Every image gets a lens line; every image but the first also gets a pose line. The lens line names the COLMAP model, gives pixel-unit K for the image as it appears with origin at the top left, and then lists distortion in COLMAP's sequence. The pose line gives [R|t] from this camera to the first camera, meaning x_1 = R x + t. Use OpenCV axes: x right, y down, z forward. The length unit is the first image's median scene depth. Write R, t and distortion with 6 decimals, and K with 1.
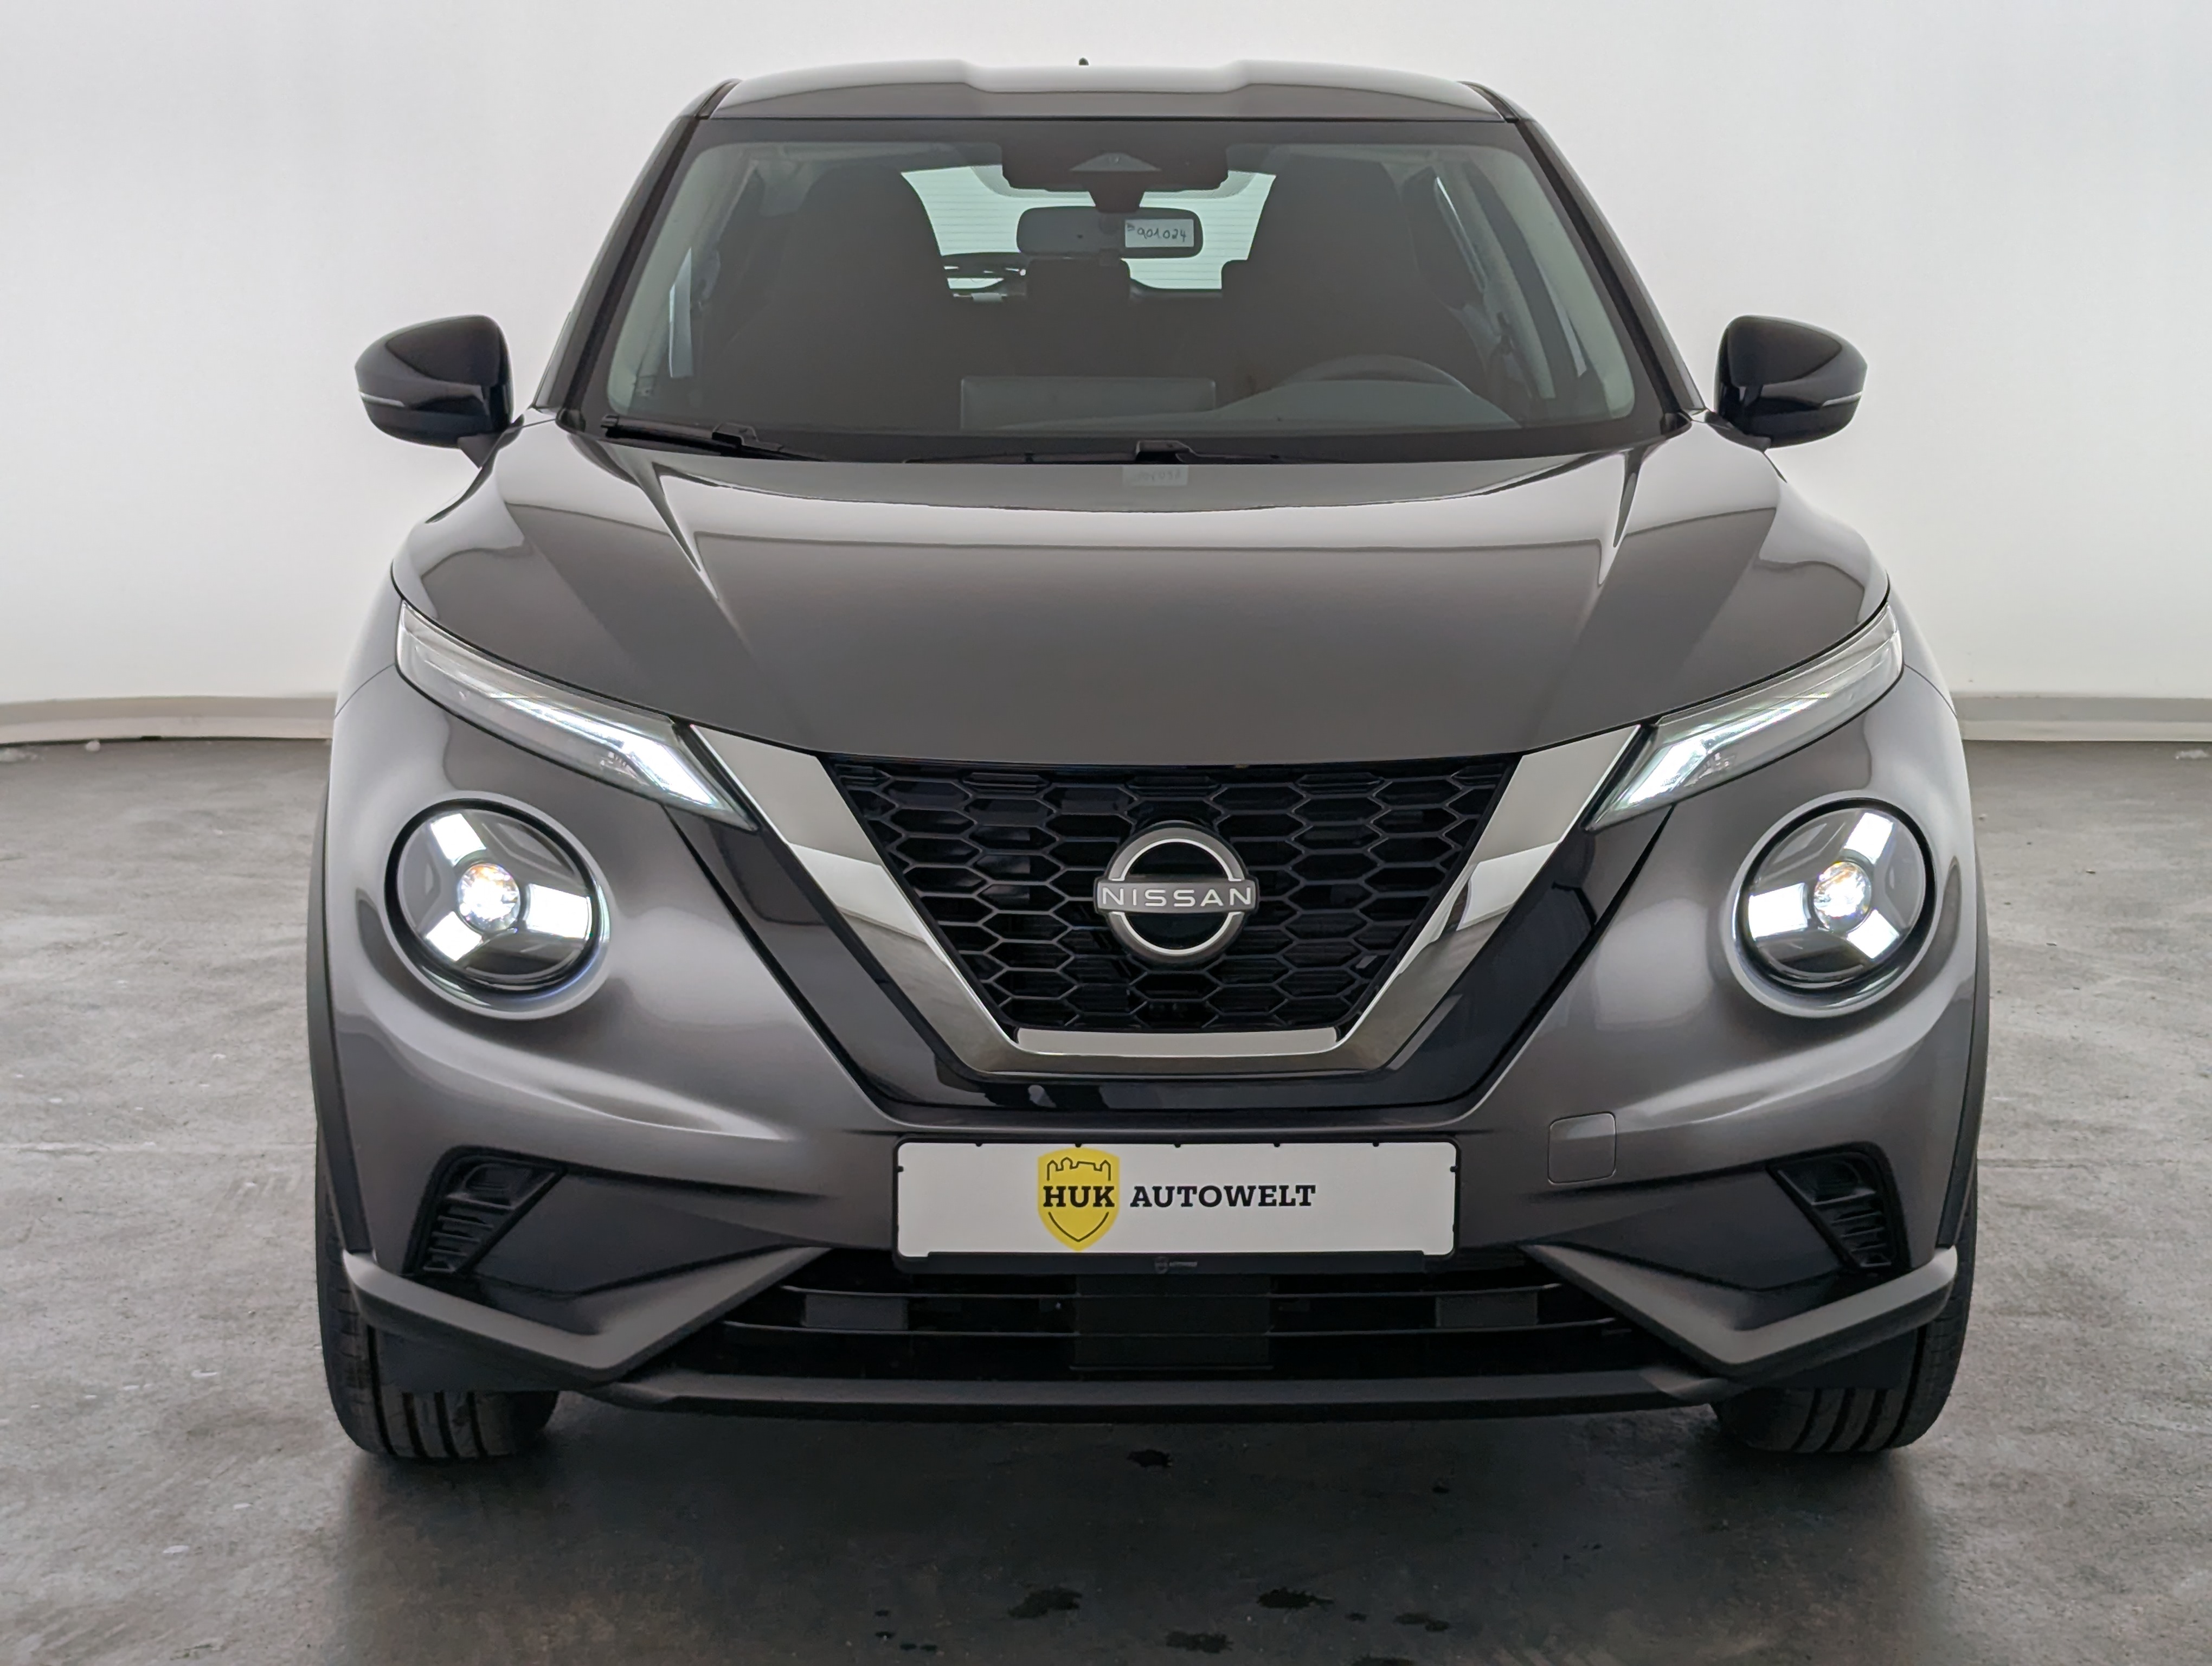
lens RADIAL K [[3924.8, 0, 1038.7], [0, 3924.8, 749.9], [0, 0, 1]] dist [0.167525, 0.000000]
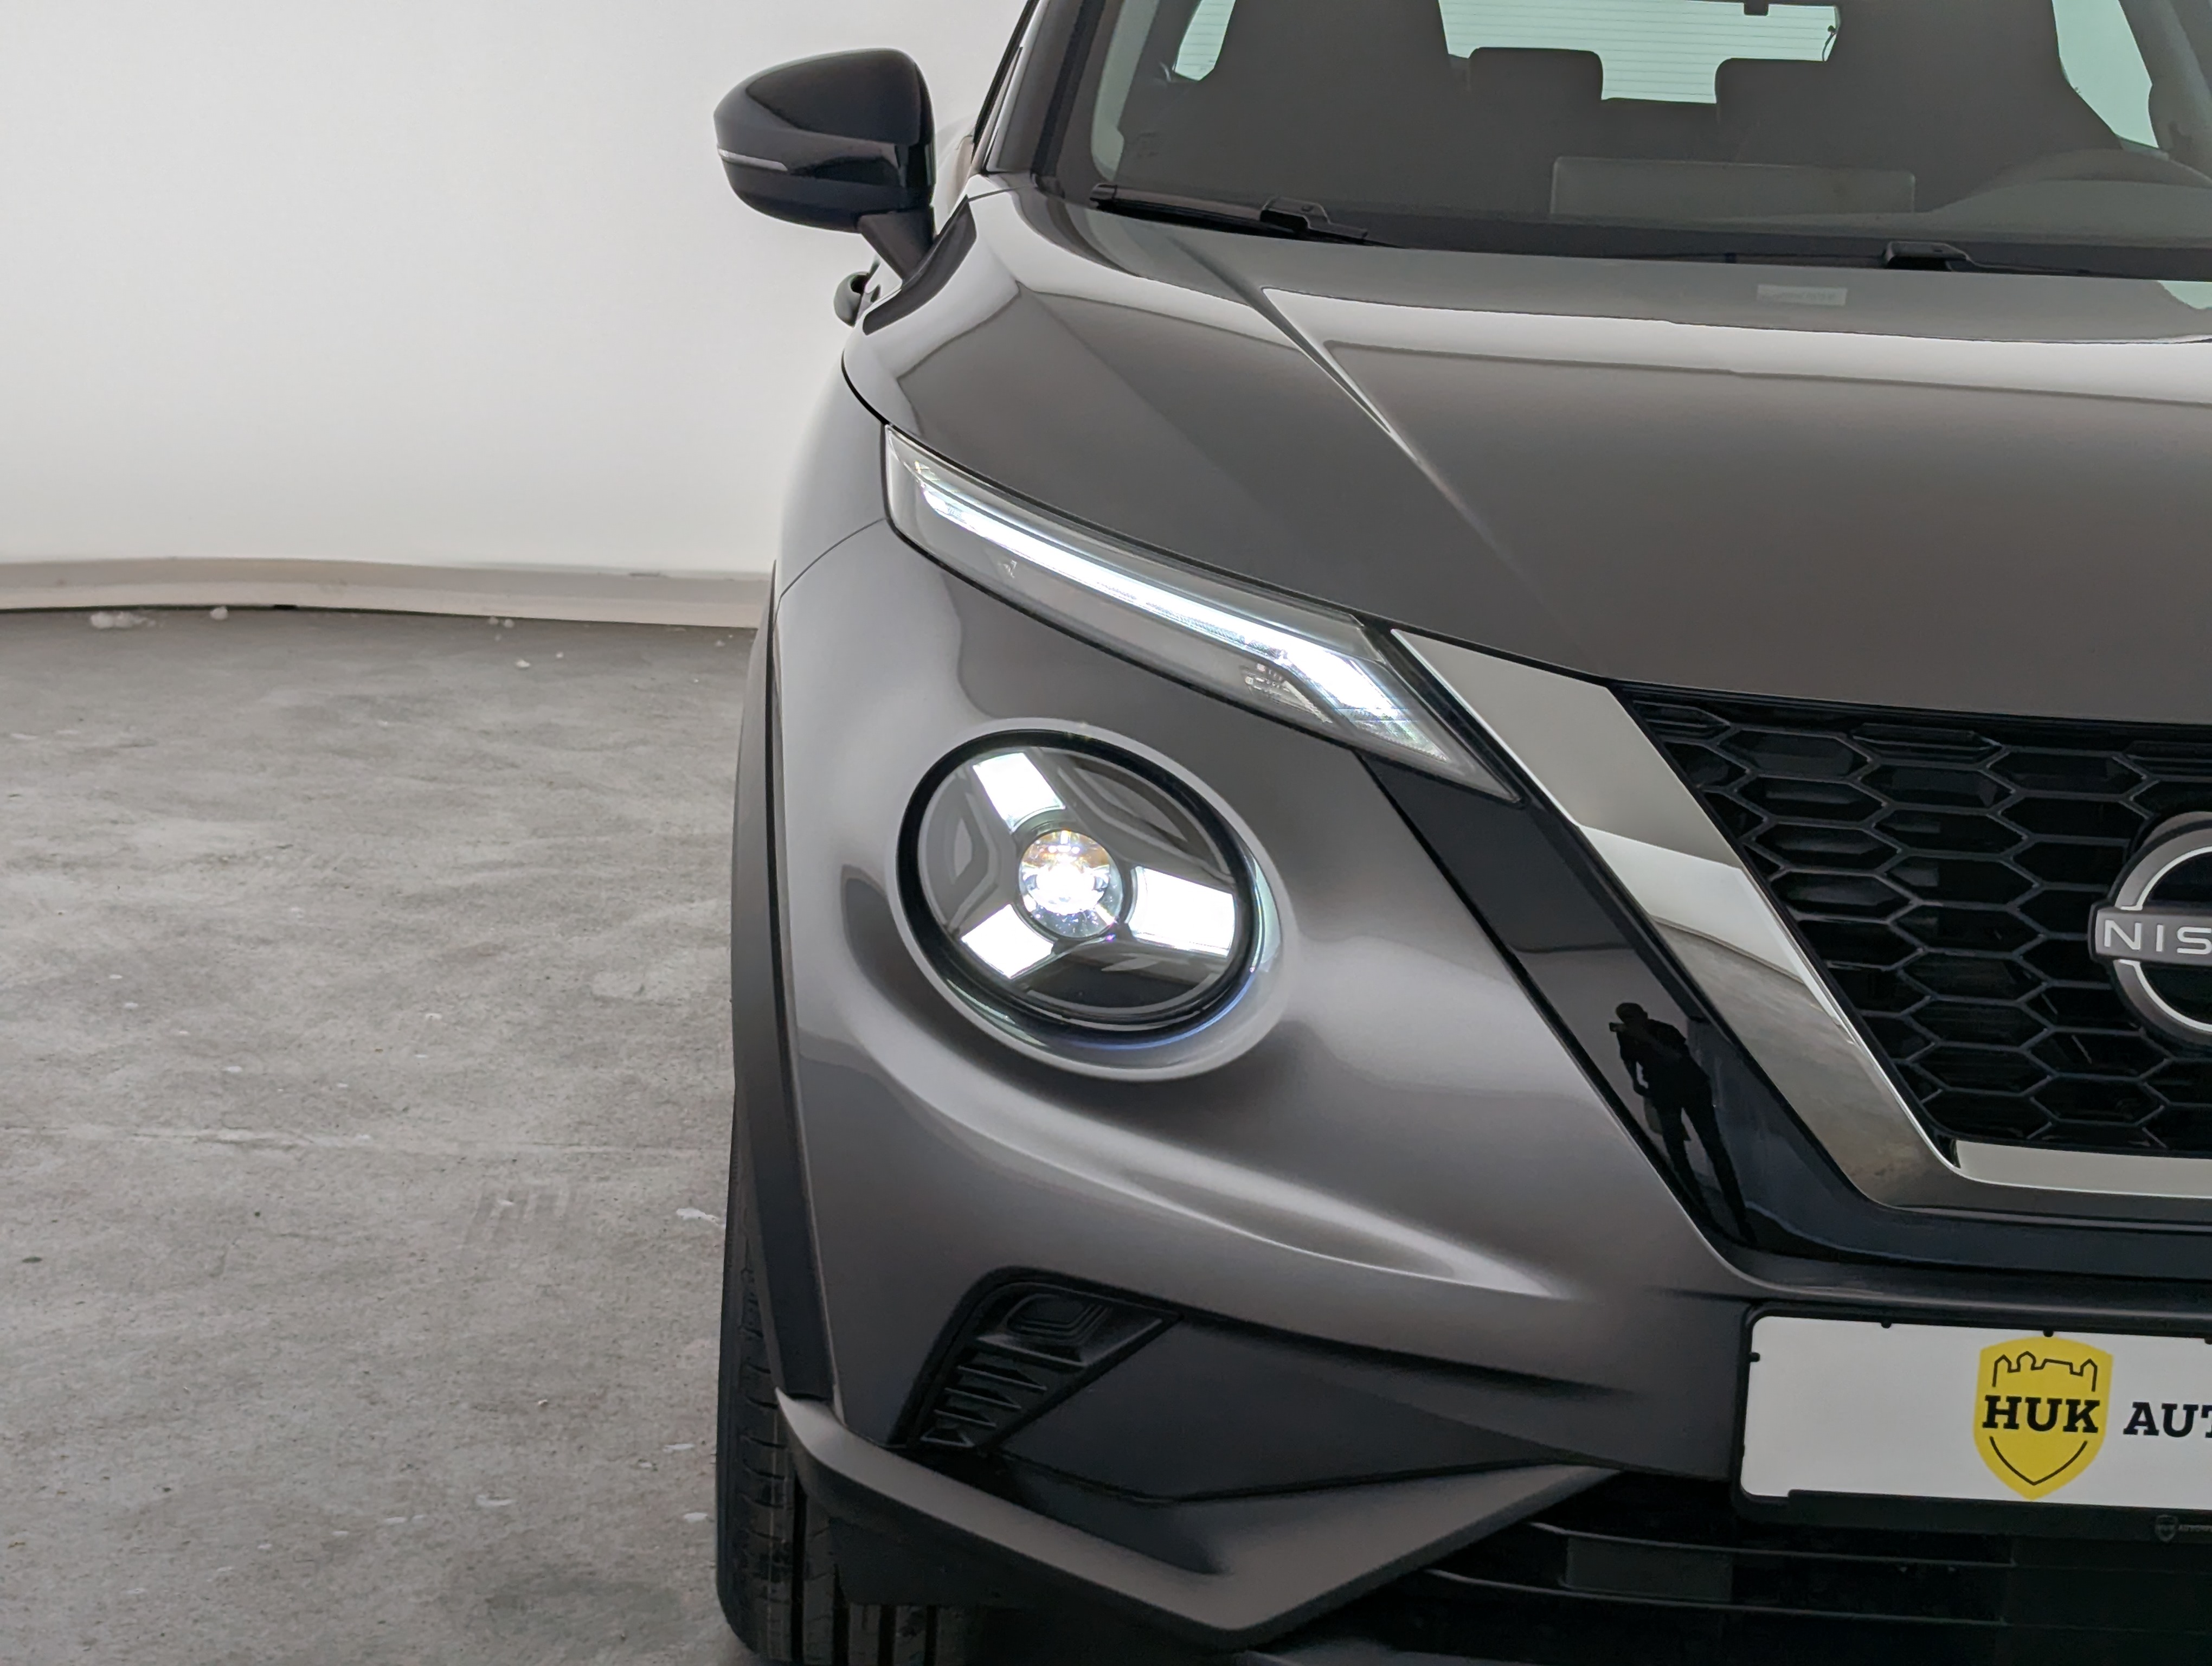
lens RADIAL K [[3924.8, 0, 1115.9], [0, 3924.8, 785.0], [0, 0, 1]] dist [0.167525, 0.000000]
pose [[0.999065, 0.041081, 0.013450, -0.145452], [-0.041503, 0.998601, 0.032762, -0.000052], [-0.012085, -0.033290, 0.999373, 0.370950]]
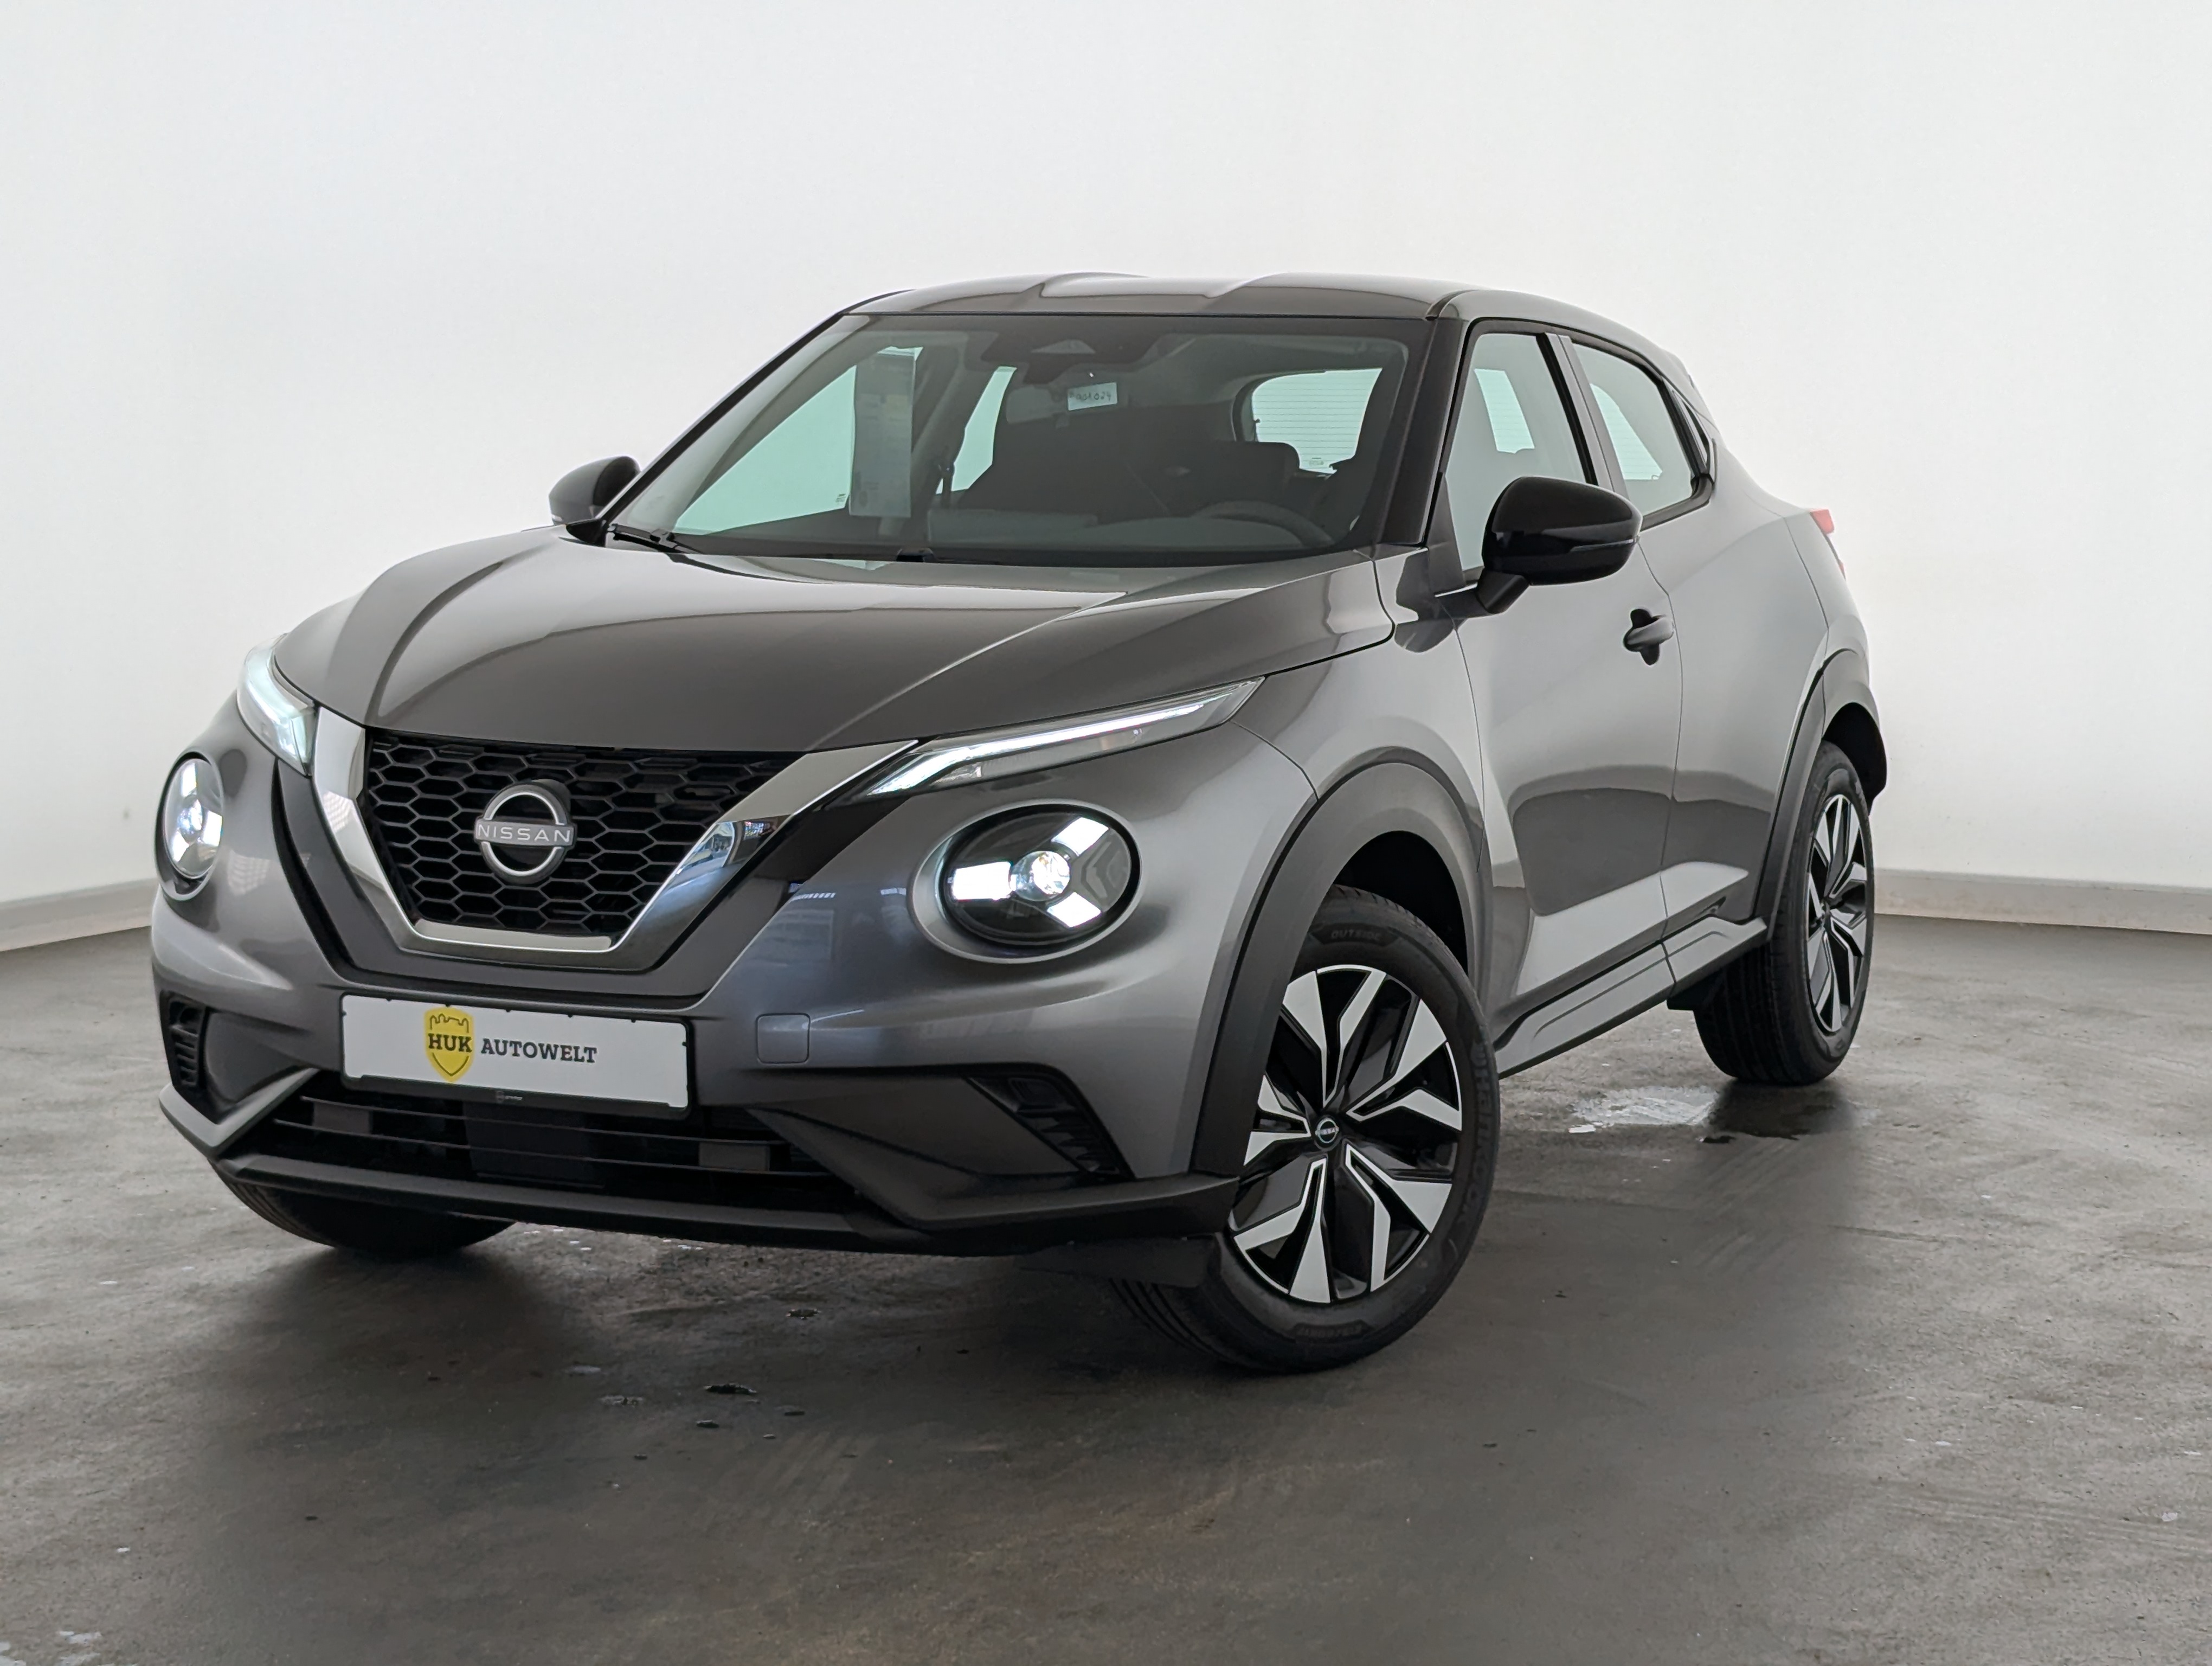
lens RADIAL K [[3924.8, 0, 1110.0], [0, 3924.8, 829.0], [0, 0, 1]] dist [0.167525, 0.000000]
pose [[0.904152, 0.056477, -0.423460, 0.800884], [-0.076081, 0.996665, -0.029521, 0.059943], [0.420381, 0.058909, 0.905434, -0.178014]]
